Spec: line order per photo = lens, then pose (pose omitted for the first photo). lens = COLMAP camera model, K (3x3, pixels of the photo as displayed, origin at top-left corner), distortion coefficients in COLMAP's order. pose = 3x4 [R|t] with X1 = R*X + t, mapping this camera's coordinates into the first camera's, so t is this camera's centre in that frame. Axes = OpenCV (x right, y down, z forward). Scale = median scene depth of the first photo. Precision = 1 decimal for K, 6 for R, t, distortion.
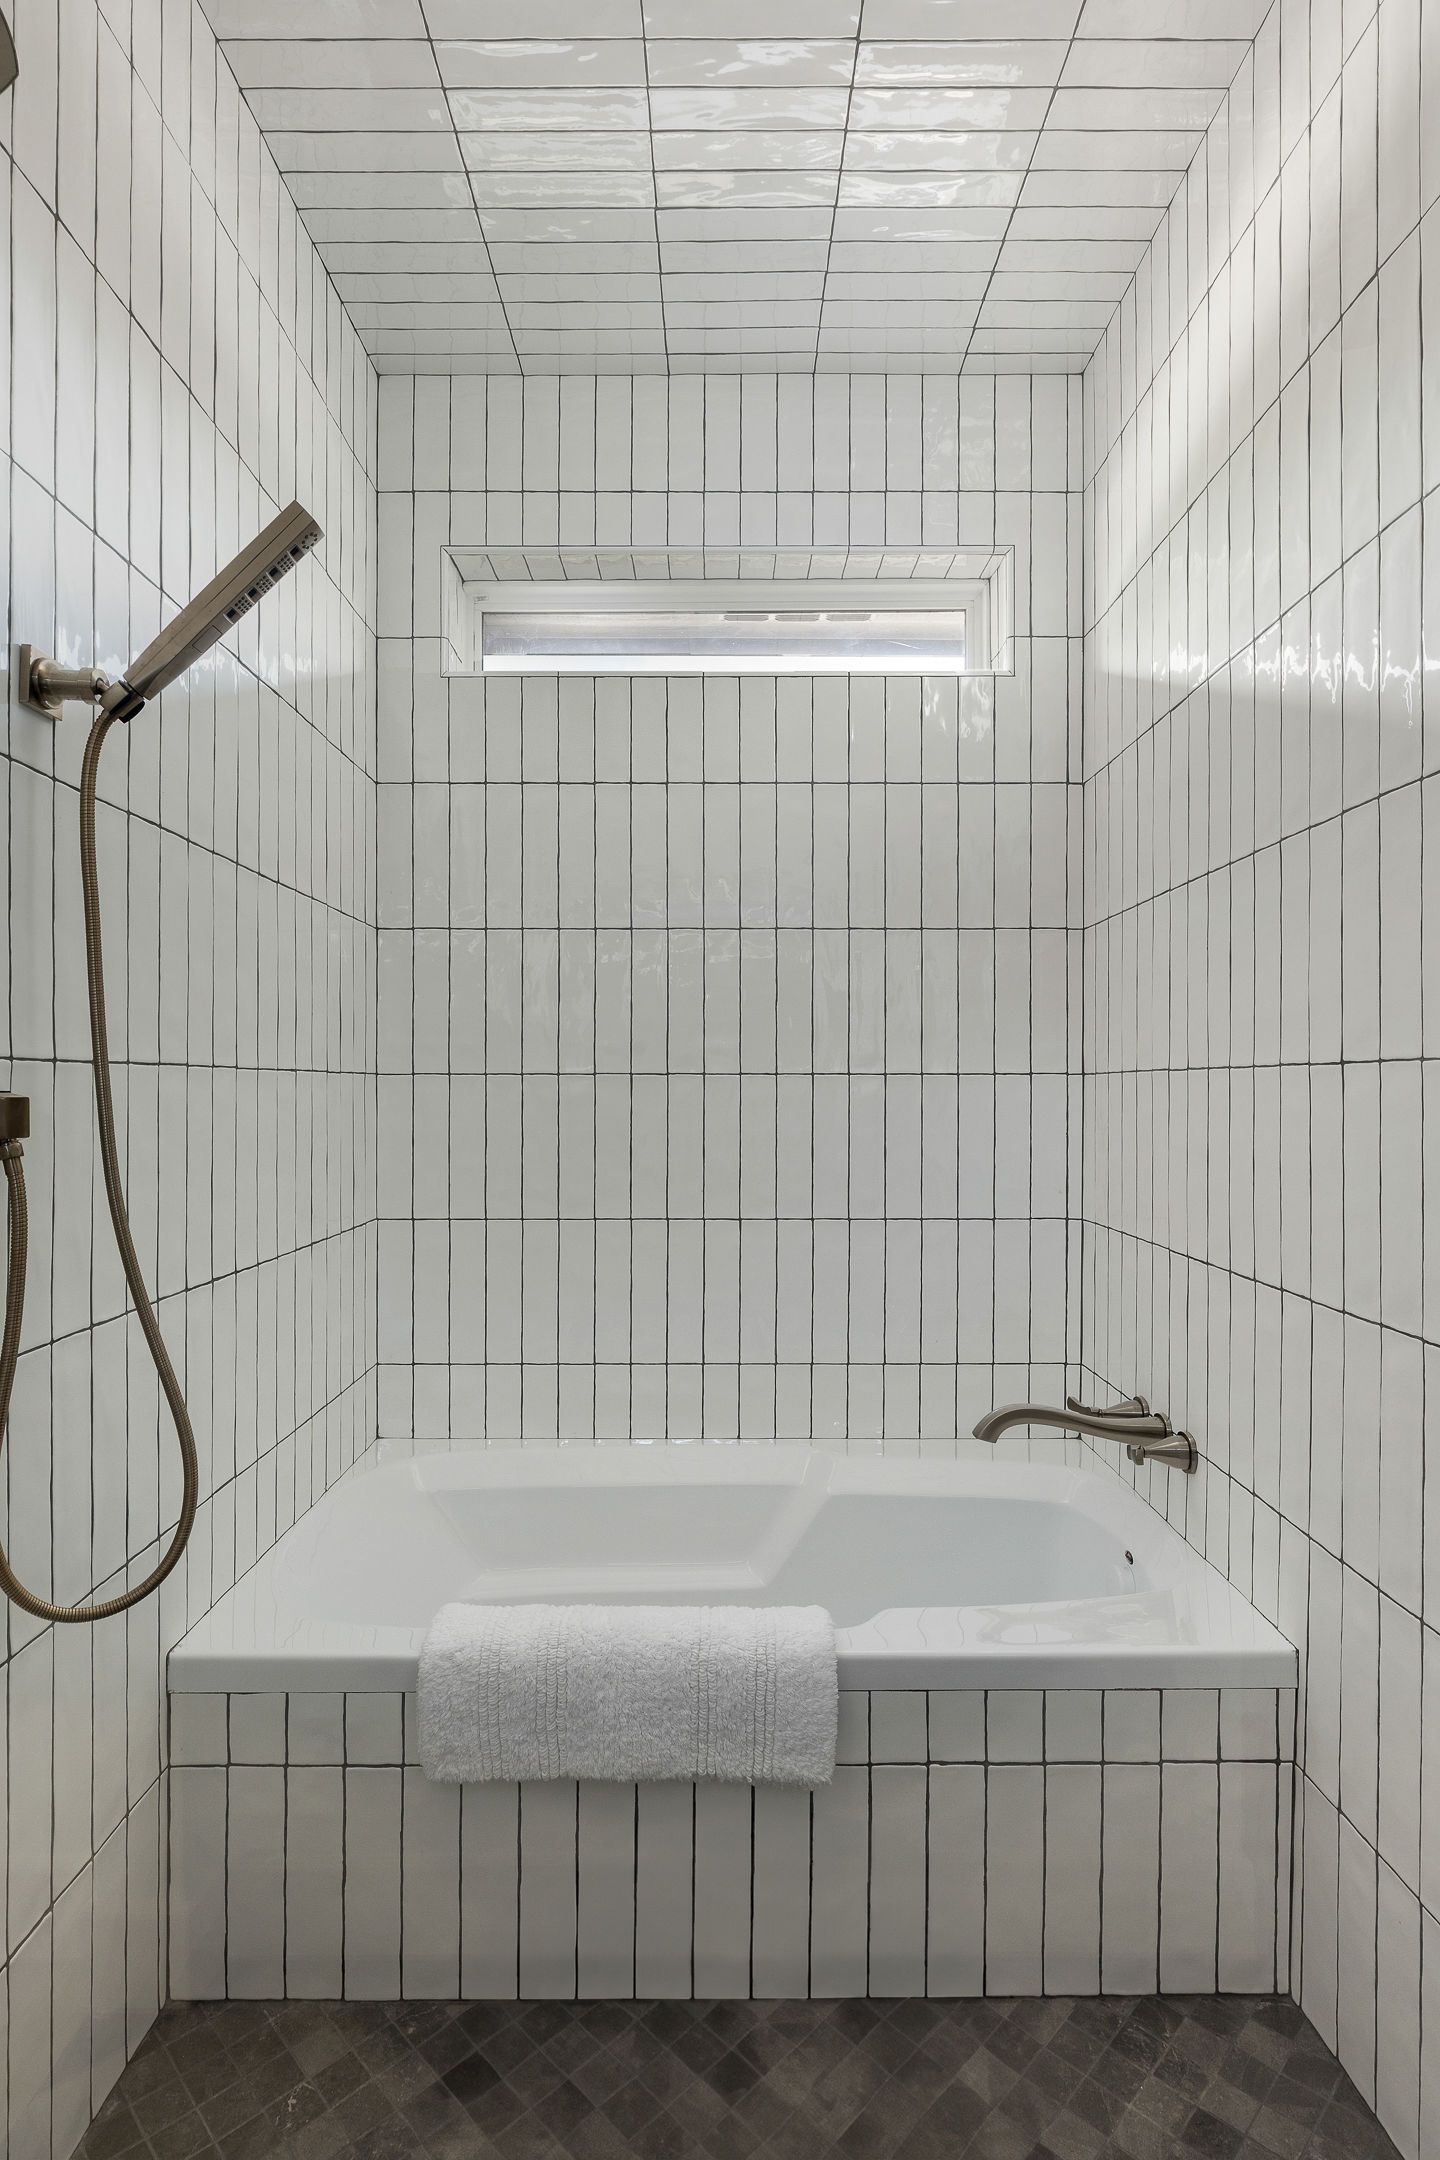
lens RADIAL K [[1110.3, 0, 713.5], [0, 1110.3, 1091.9], [0, 0, 1]] dist [-0.007102, 0.000776]
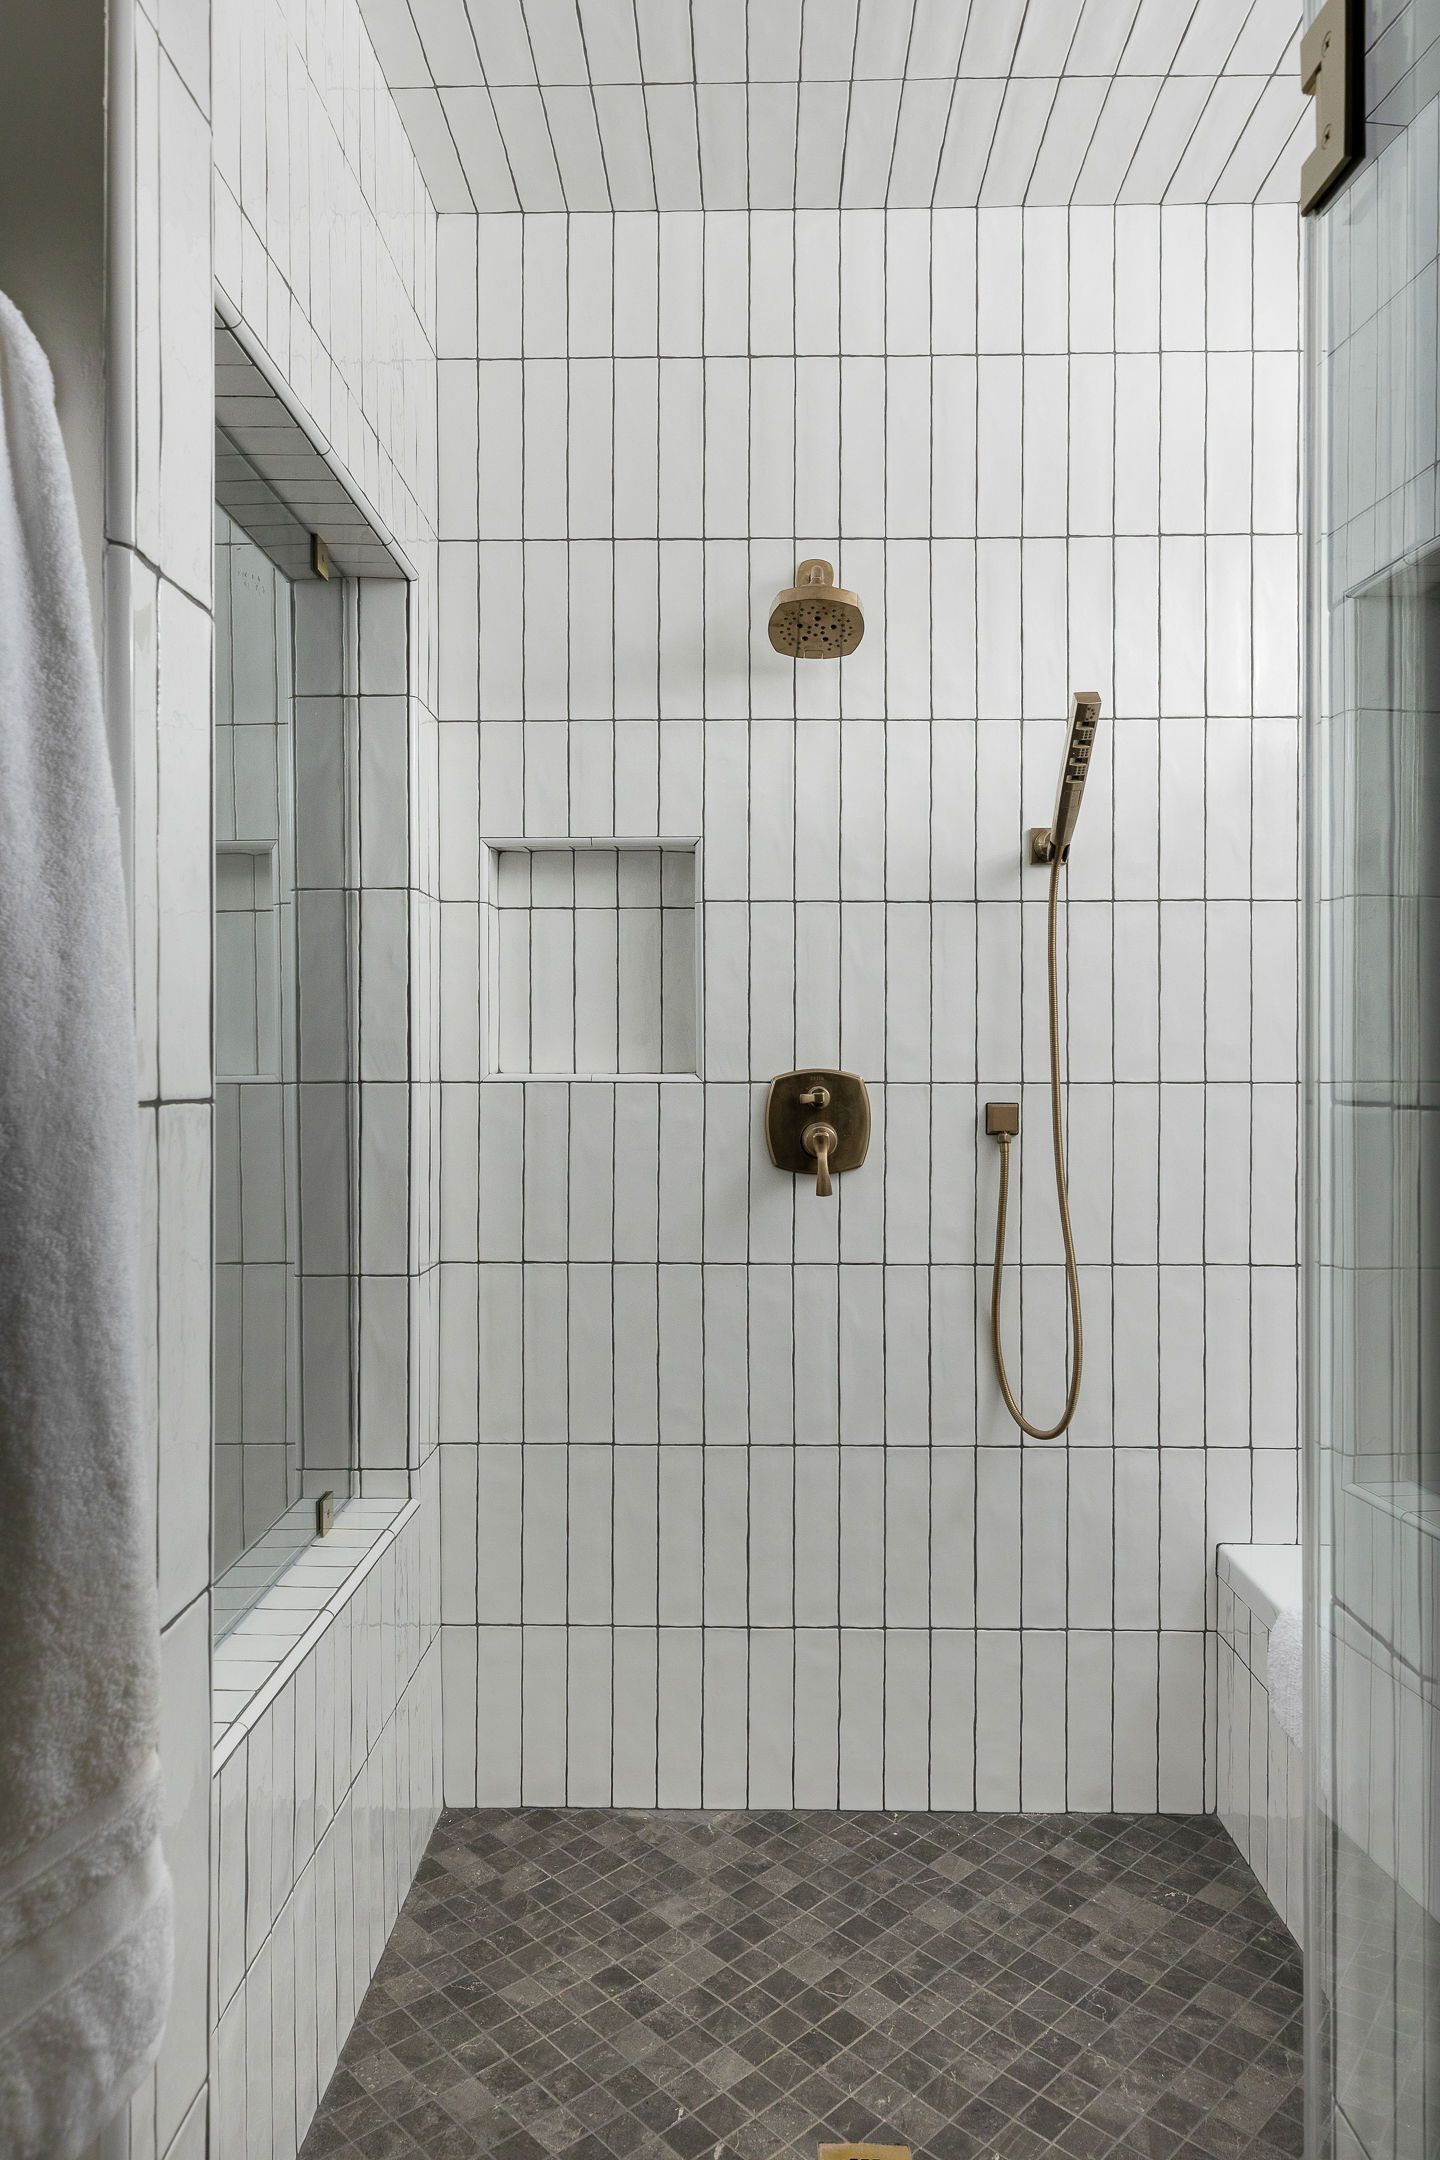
lens RADIAL K [[1427.9, 0, 721.7], [0, 1427.9, 1072.2], [0, 0, 1]] dist [0.010494, -0.001163]
pose [[-0.026319, 0.009454, -0.999609, 1.231393], [-0.002801, 0.999951, 0.009531, -0.052106], [0.999650, 0.003051, -0.026291, 0.493792]]
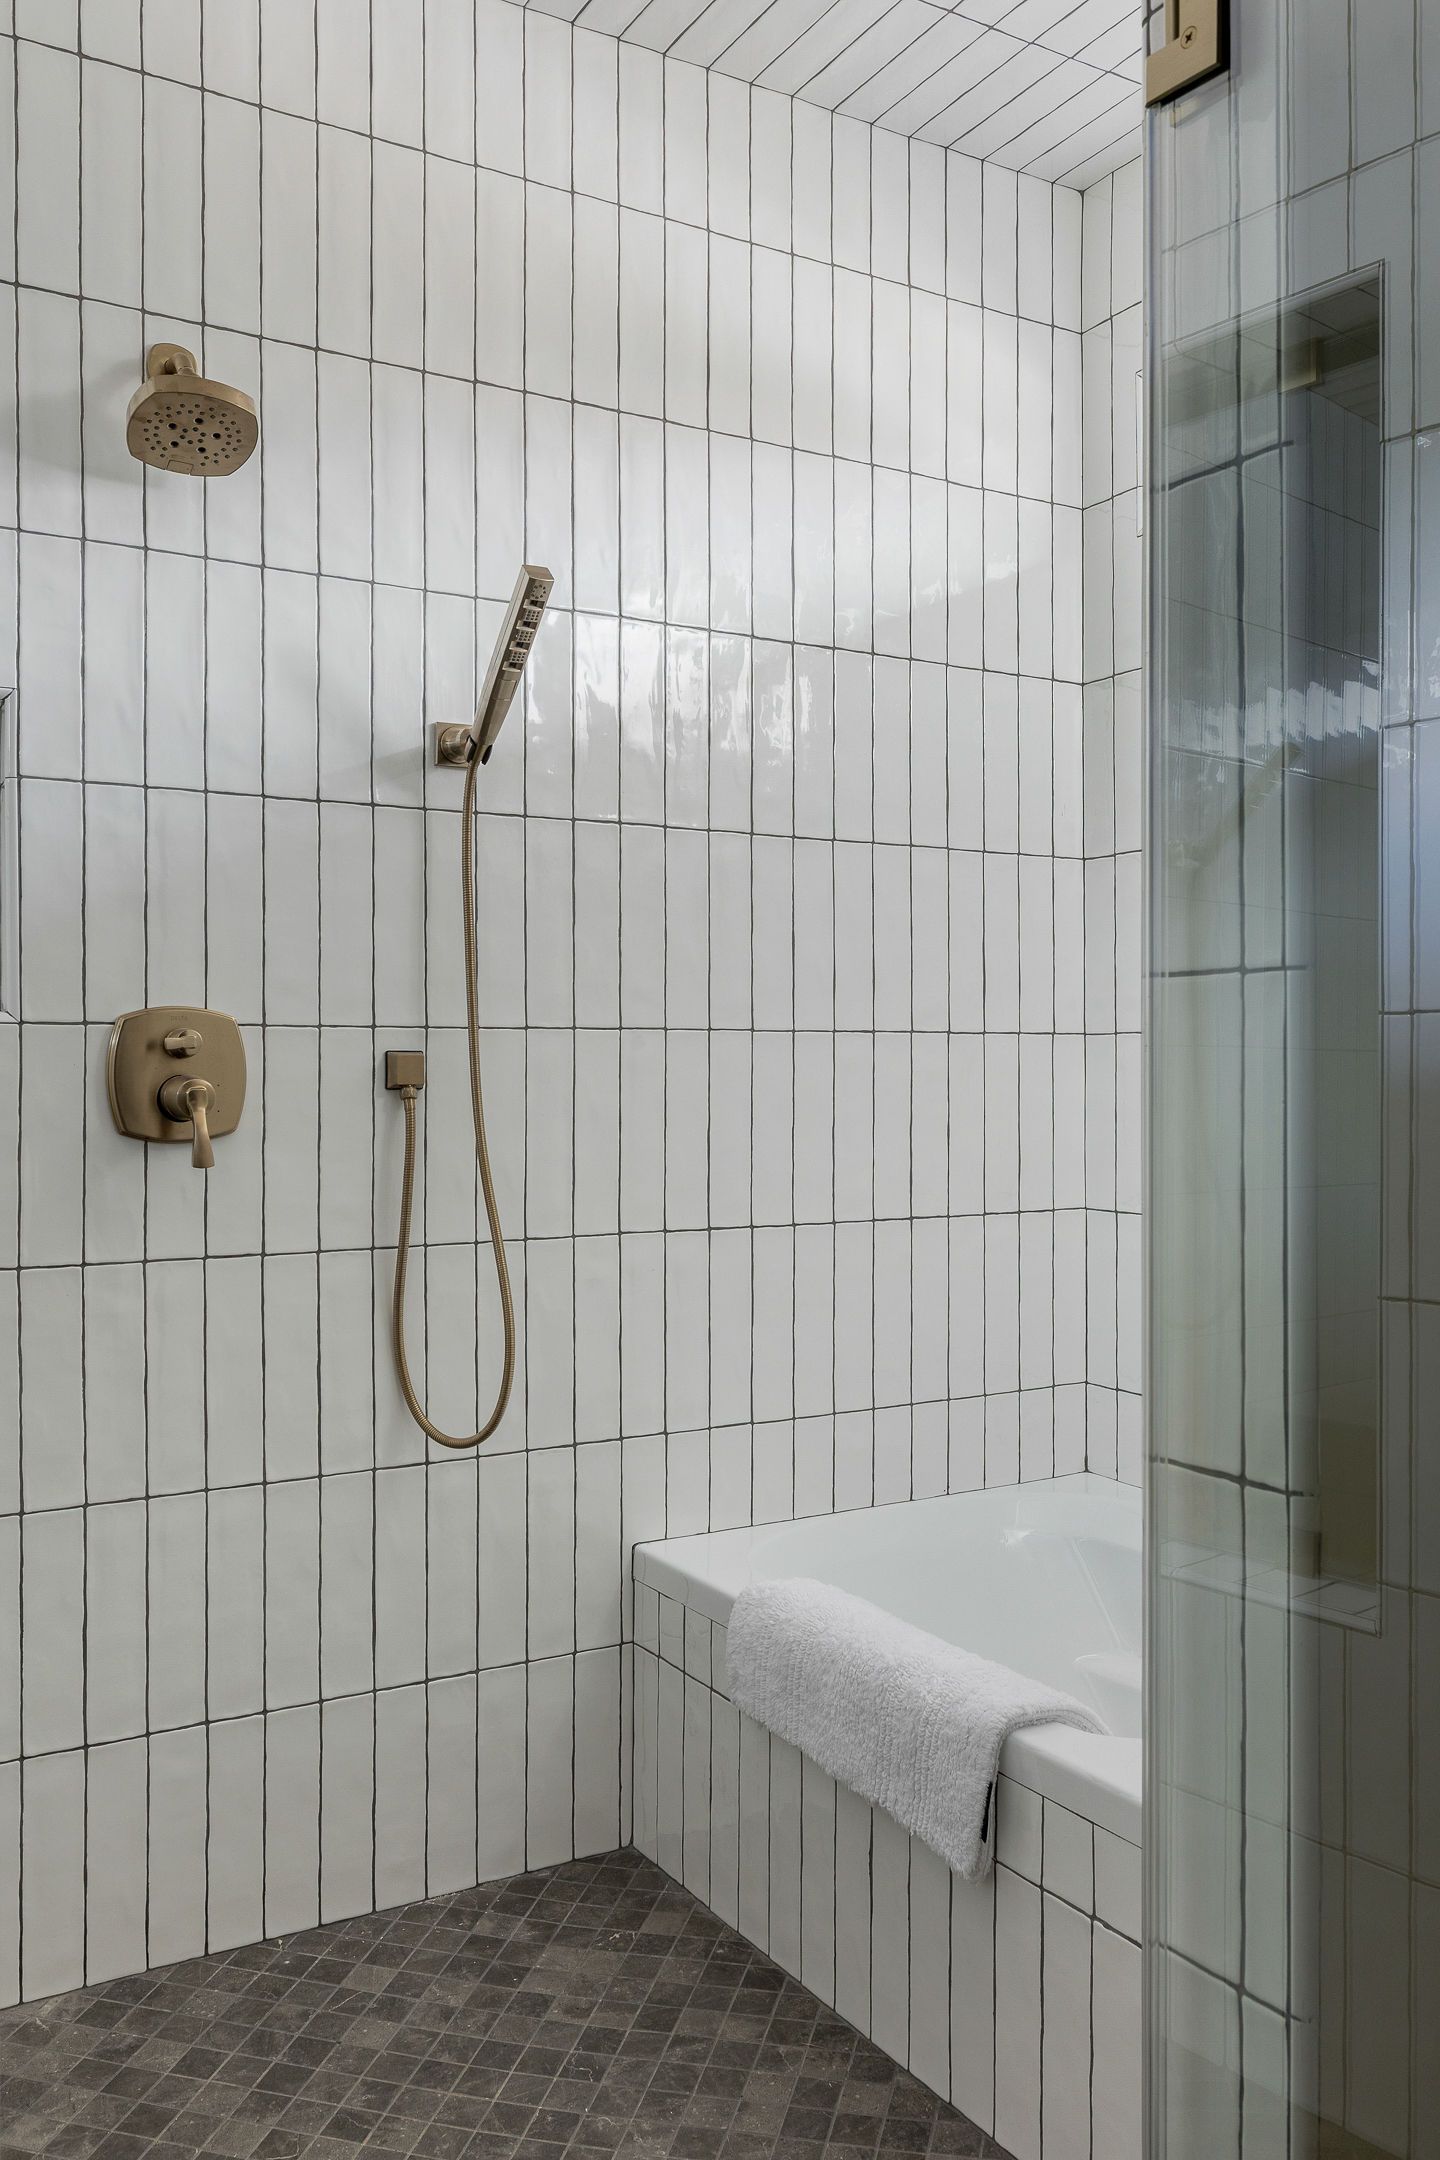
lens RADIAL K [[1778.8, 0, 726.5], [0, 1778.8, 1084.3], [0, 0, 1]] dist [-0.002249, 0.012282]
pose [[0.507332, 0.014814, -0.861624, 1.192869], [-0.004140, 0.999883, 0.014753, 0.006477], [0.861741, -0.003918, 0.507333, 0.160096]]
